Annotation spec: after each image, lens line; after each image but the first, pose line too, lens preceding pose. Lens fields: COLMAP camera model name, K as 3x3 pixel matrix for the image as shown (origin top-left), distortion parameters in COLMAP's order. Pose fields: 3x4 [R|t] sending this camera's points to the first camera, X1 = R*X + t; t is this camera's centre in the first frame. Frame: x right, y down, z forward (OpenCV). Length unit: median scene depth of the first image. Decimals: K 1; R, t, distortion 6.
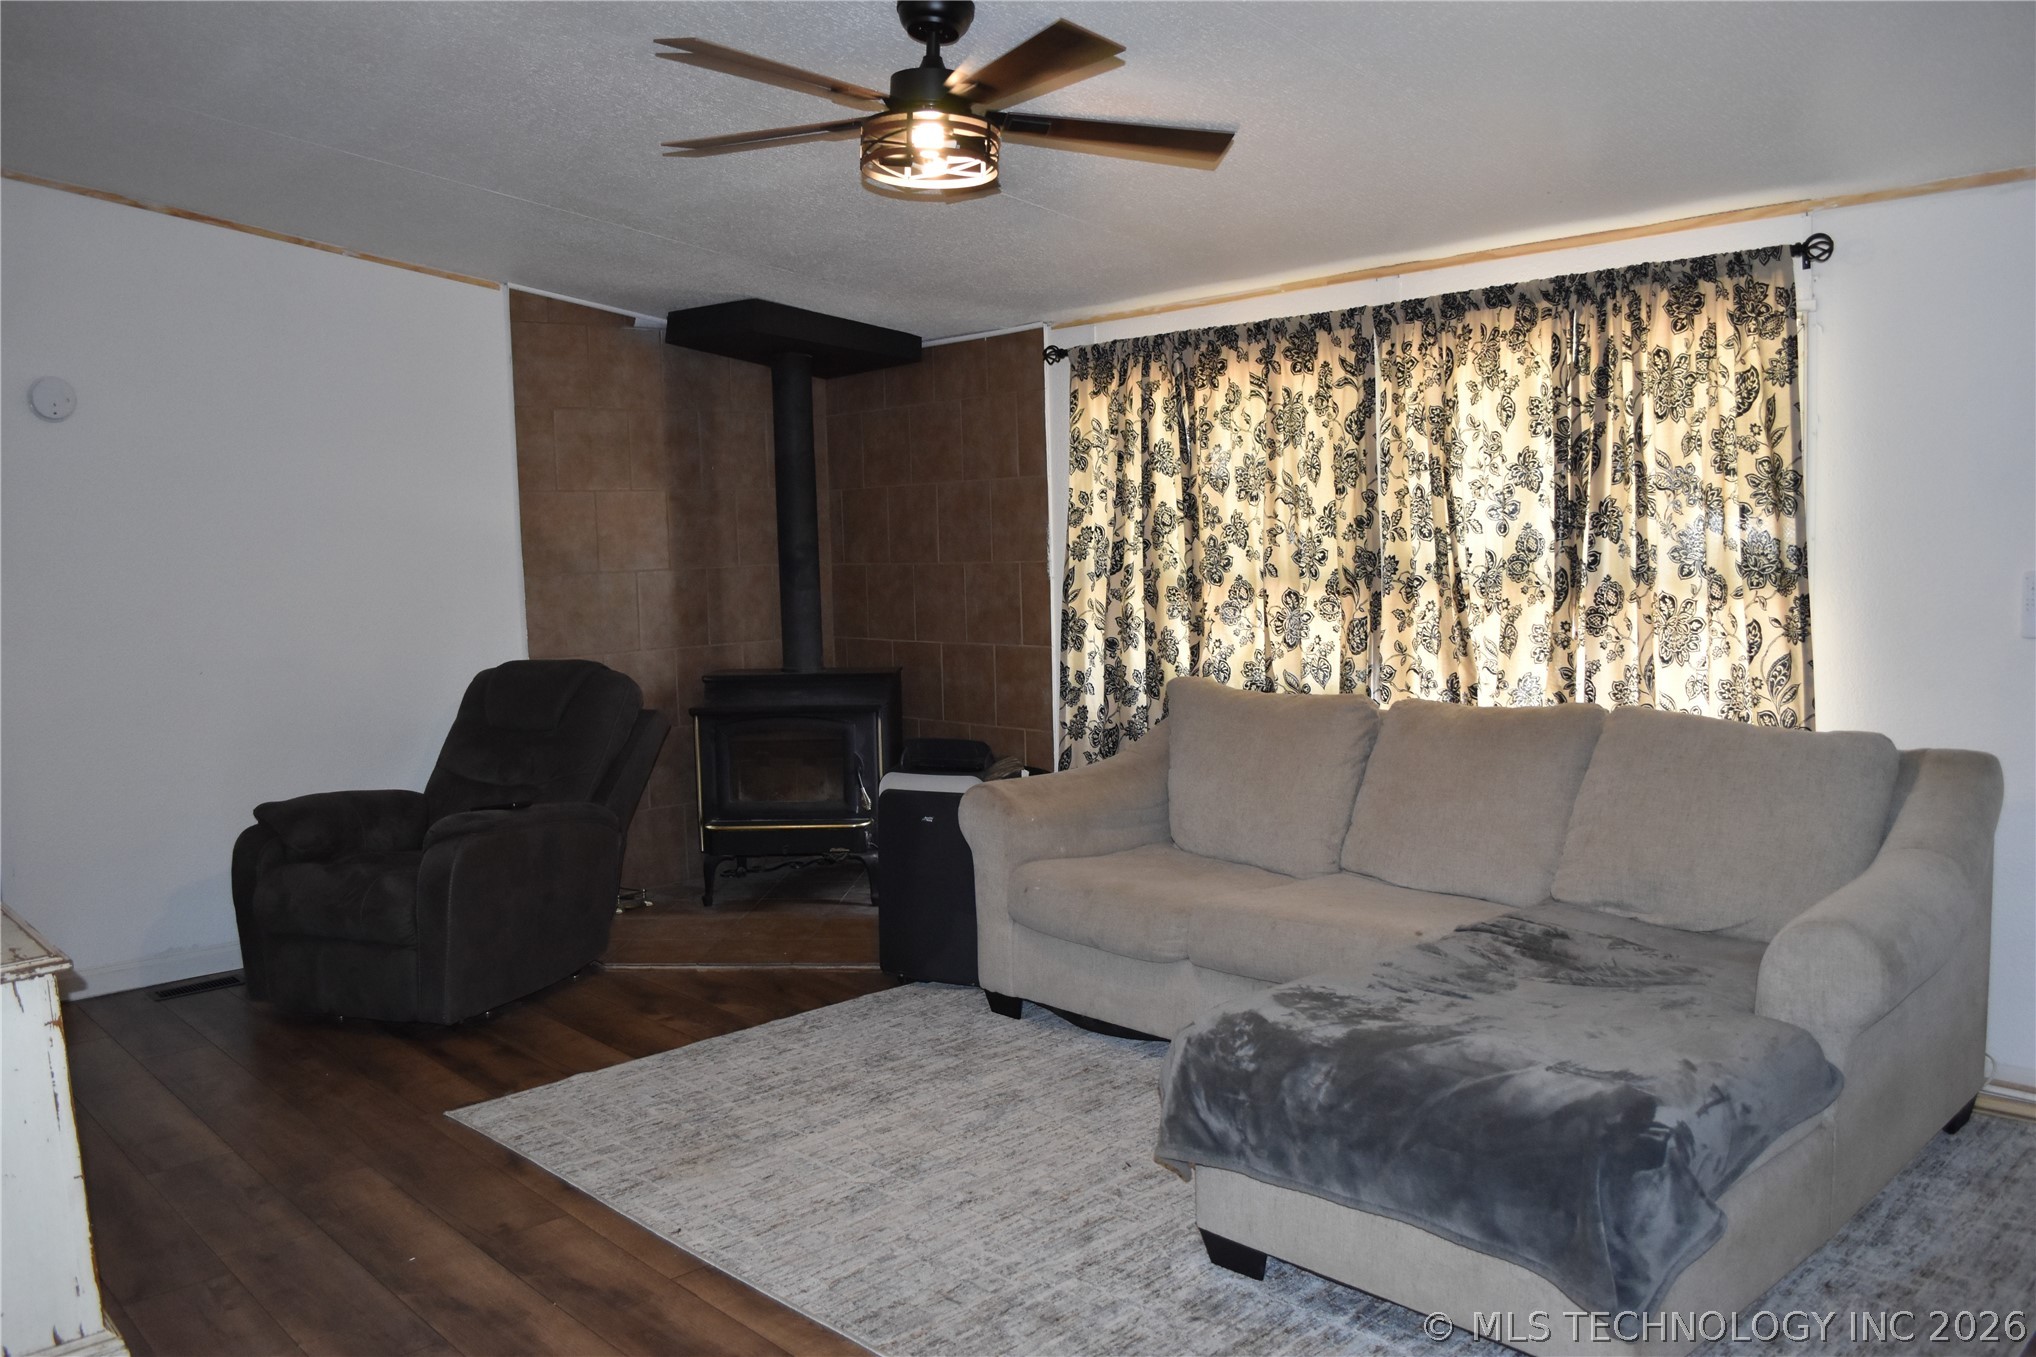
lens RADIAL K [[1619.1, 0, 1020.4], [0, 1619.1, 670.9], [0, 0, 1]] dist [-0.080435, 0.017868]
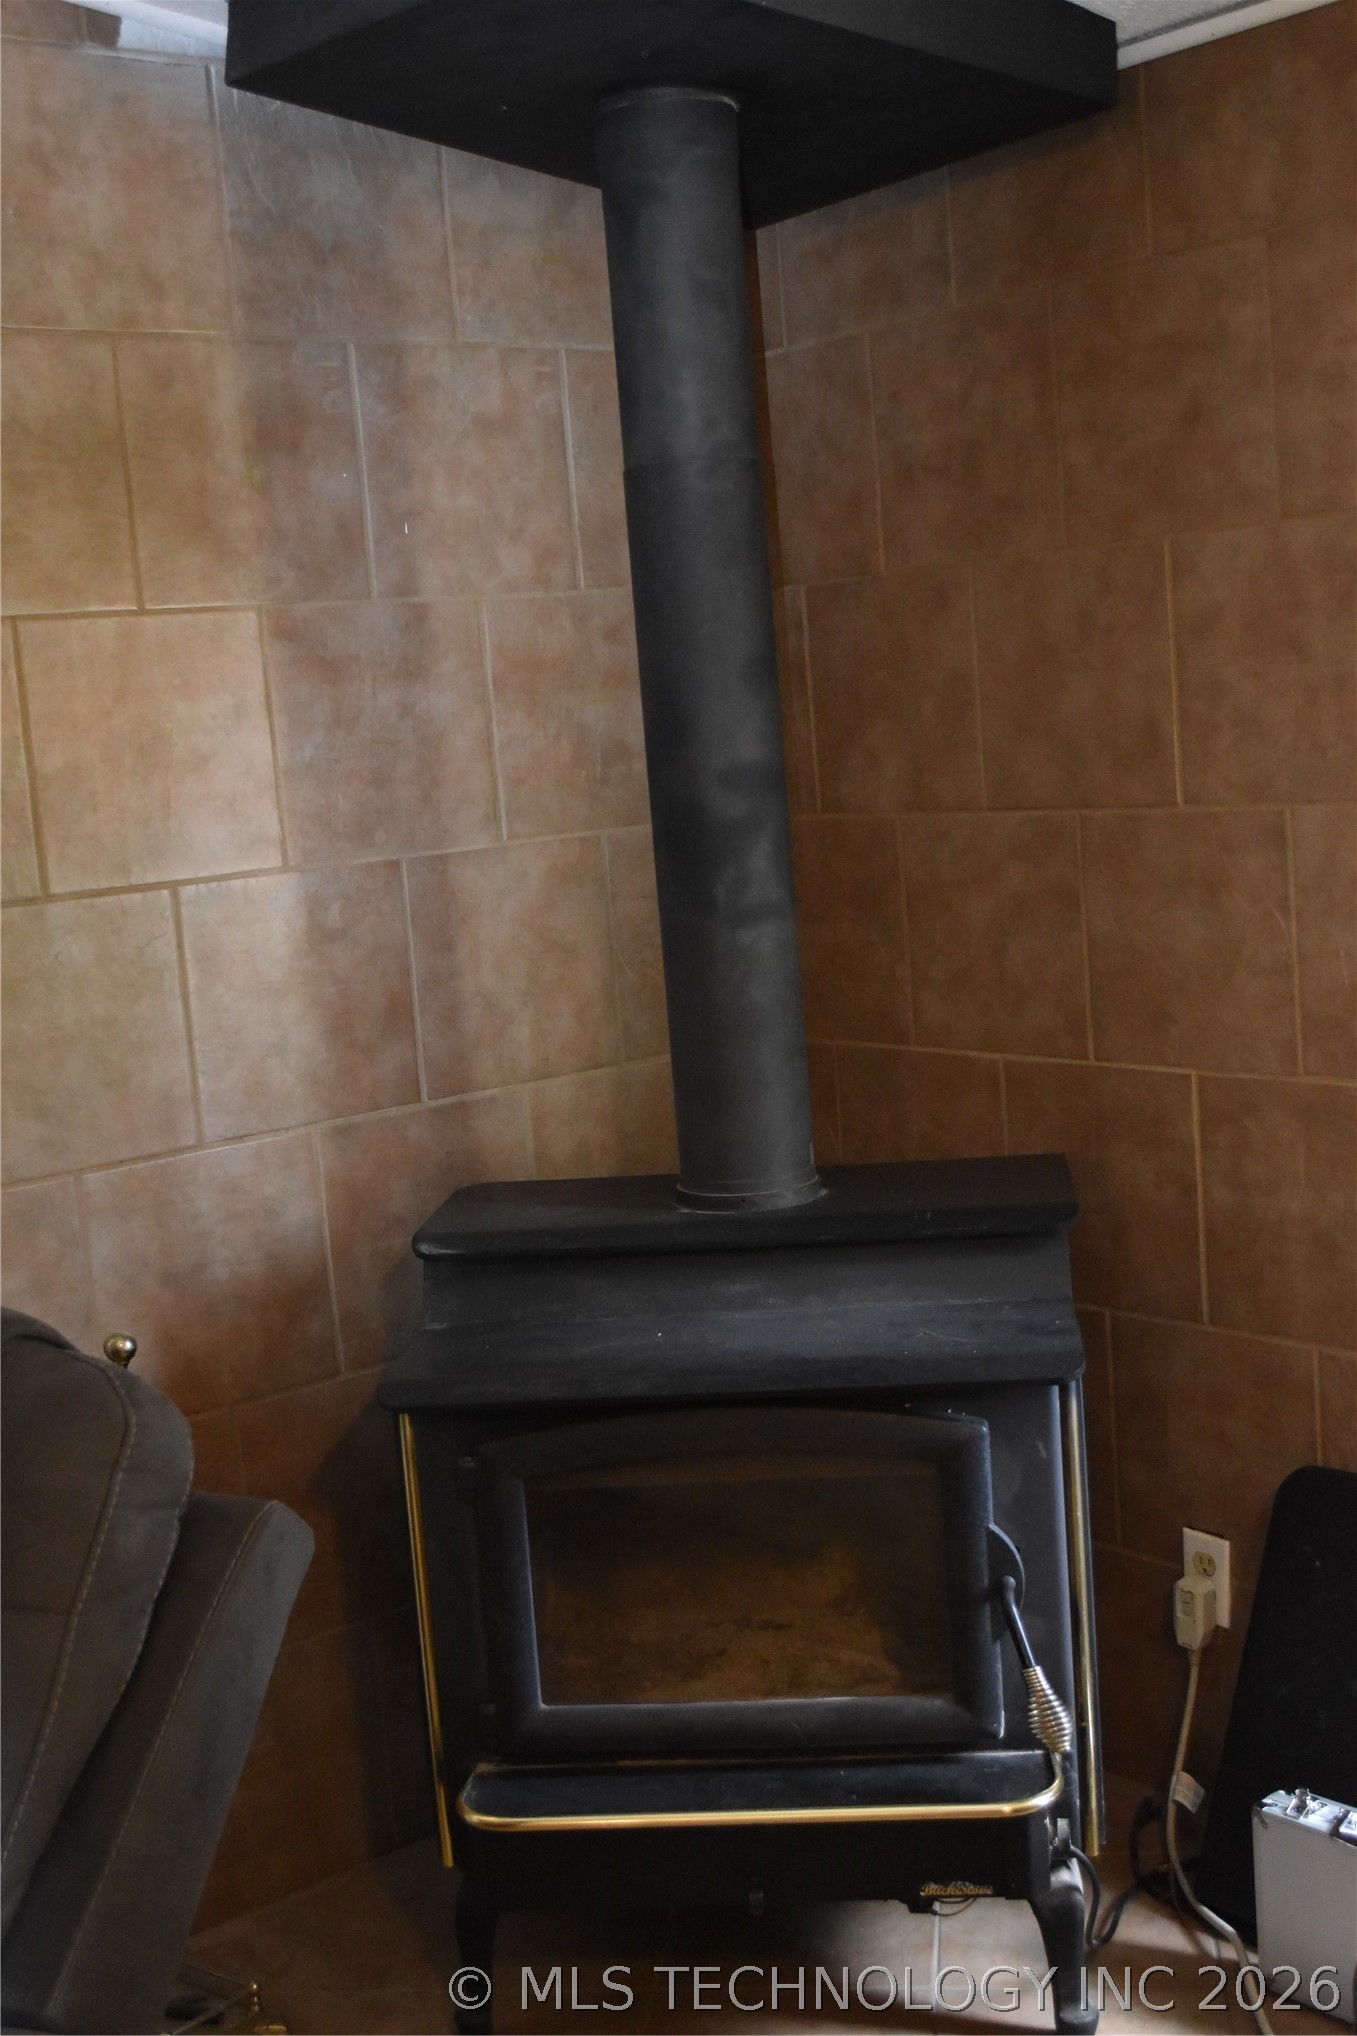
lens RADIAL K [[2461.0, 0, 677.2], [0, 2461.0, 1016.9], [0, 0, 1]] dist [-0.007005, 0.000000]
pose [[0.997076, -0.042006, -0.063840, -0.115130], [0.044546, 0.998250, 0.038904, -0.049791], [0.062094, -0.041634, 0.997202, 0.540126]]
